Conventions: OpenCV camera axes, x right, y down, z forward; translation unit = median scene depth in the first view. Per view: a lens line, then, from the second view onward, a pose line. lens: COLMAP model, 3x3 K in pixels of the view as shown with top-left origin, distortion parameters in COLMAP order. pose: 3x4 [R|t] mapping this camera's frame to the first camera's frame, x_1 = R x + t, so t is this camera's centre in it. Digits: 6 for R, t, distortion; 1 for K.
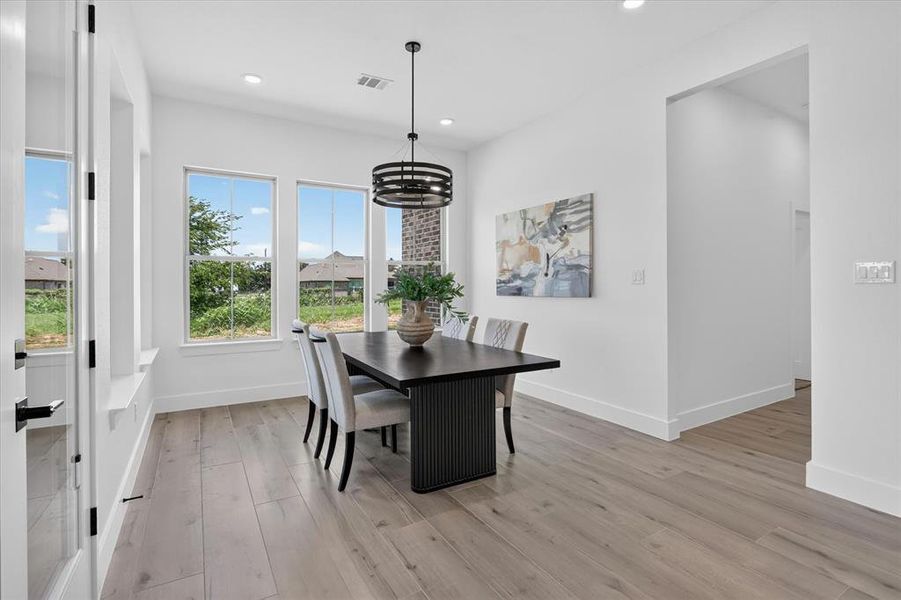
lens RADIAL K [[438.5, 0, 453.7], [0, 438.5, 285.5], [0, 0, 1]] dist [-0.005146, 0.001498]
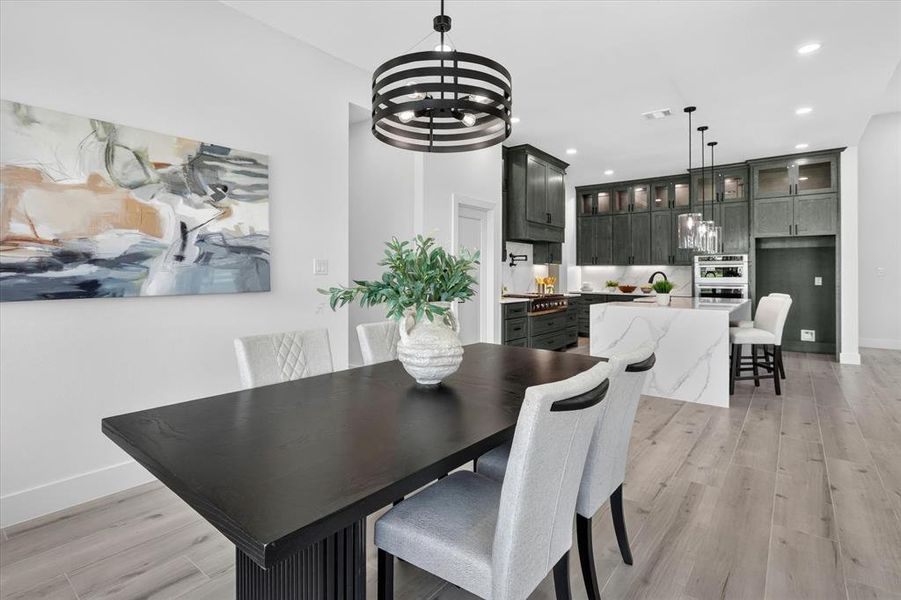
lens RADIAL K [[441.8, 0, 454.3], [0, 441.8, 272.1], [0, 0, 1]] dist [-0.015258, 0.000787]
pose [[-0.363249, 0.003863, 0.931684, -0.497645], [-0.001133, 0.999989, -0.004588, -0.003661], [-0.931691, -0.002722, -0.363241, 0.922656]]
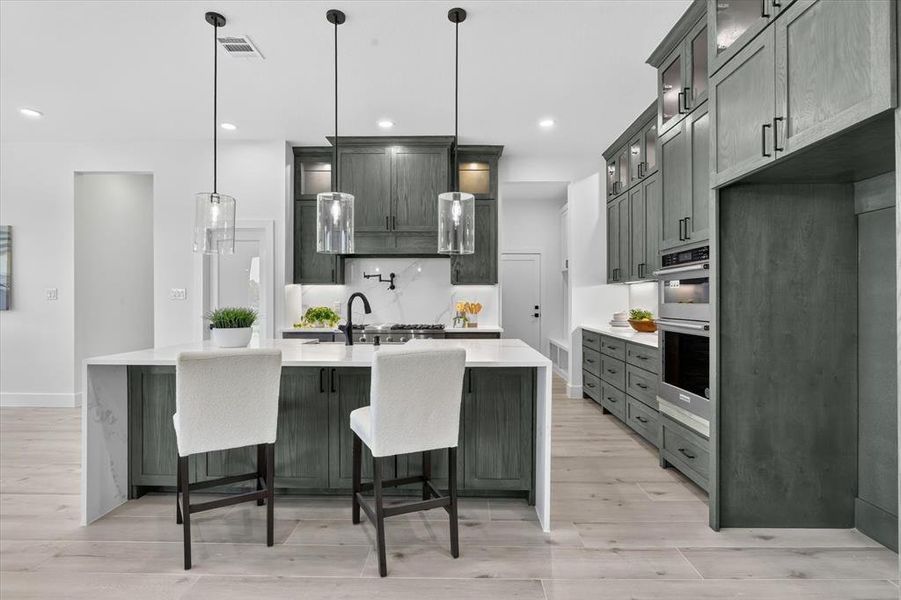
lens RADIAL K [[430.6, 0, 454.4], [0, 430.6, 298.7], [0, 0, 1]] dist [-0.015076, 0.001172]
pose [[0.527299, 0.001613, 0.849678, -0.038131], [0.001847, 0.999994, -0.003045, 0.000677], [-0.849678, 0.003175, 0.527293, -0.659333]]
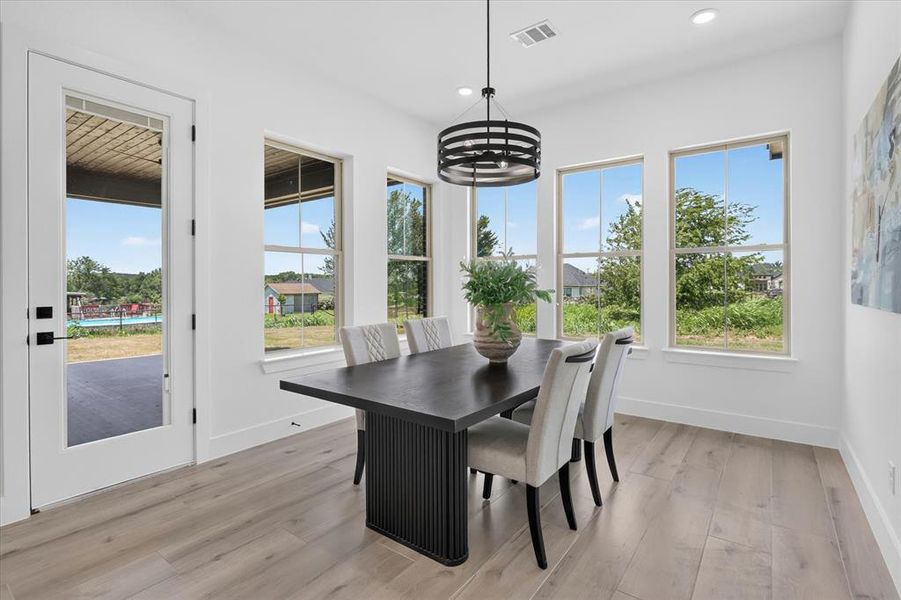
lens RADIAL K [[439.3, 0, 449.3], [0, 439.3, 291.1], [0, 0, 1]] dist [-0.012686, 0.001459]
pose [[0.378371, 0.016238, -0.925512, 0.462483], [-0.002266, 0.999859, 0.016616, -0.000691], [0.925651, -0.004190, 0.378355, 0.490537]]
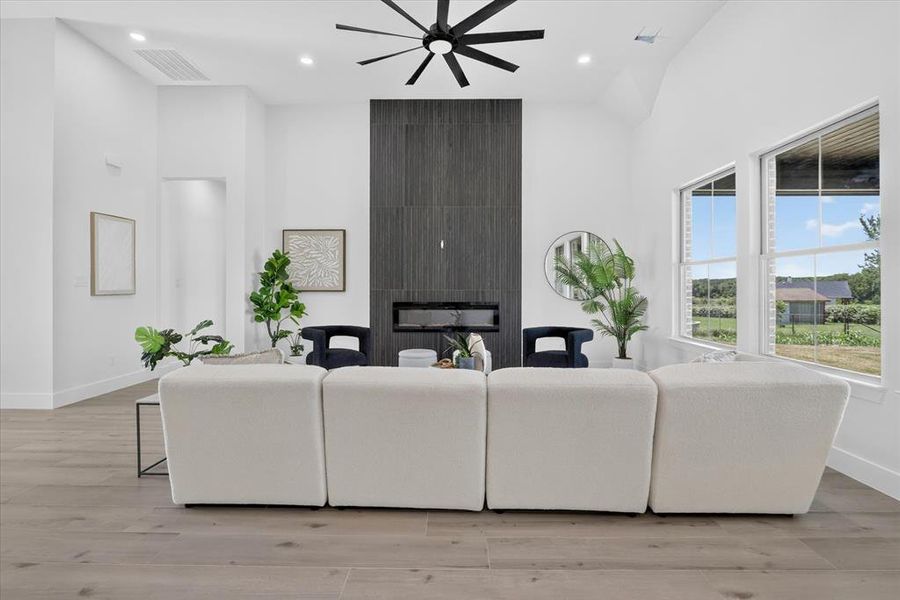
lens RADIAL K [[438.9, 0, 448.8], [0, 438.9, 291.1], [0, 0, 1]] dist [-0.012686, 0.001459]
pose [[-0.527368, 0.006064, -0.849616, 0.225911], [-0.003564, 0.999950, 0.009349, 0.002914], [0.849630, 0.007958, -0.527320, -0.302897]]
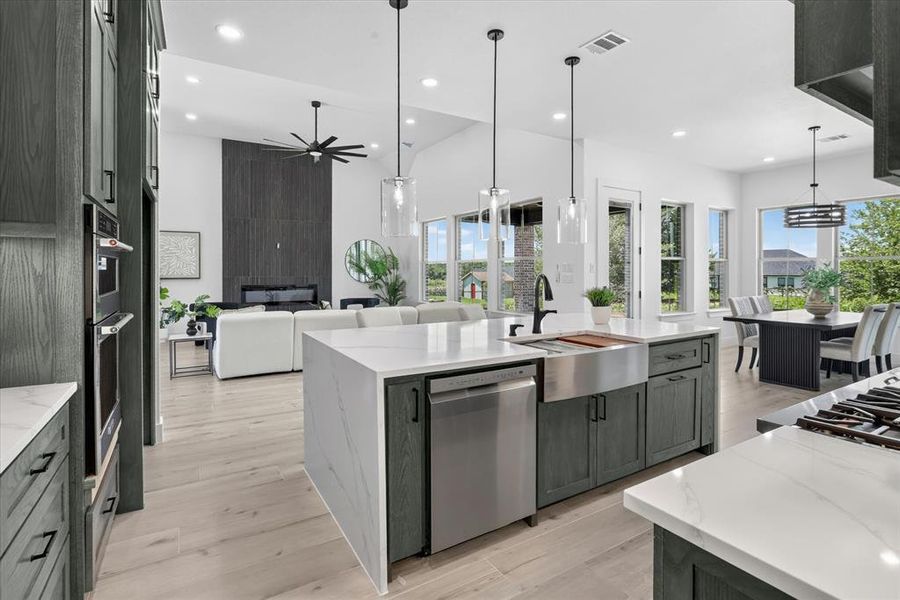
lens RADIAL K [[441.4, 0, 453.8], [0, 441.4, 272.1], [0, 0, 1]] dist [-0.015258, 0.000787]
pose [[0.011595, 0.002193, -0.999930, 1.144619], [-0.002639, 0.999994, 0.002163, -0.016992], [0.999929, 0.002614, 0.011601, -0.260942]]
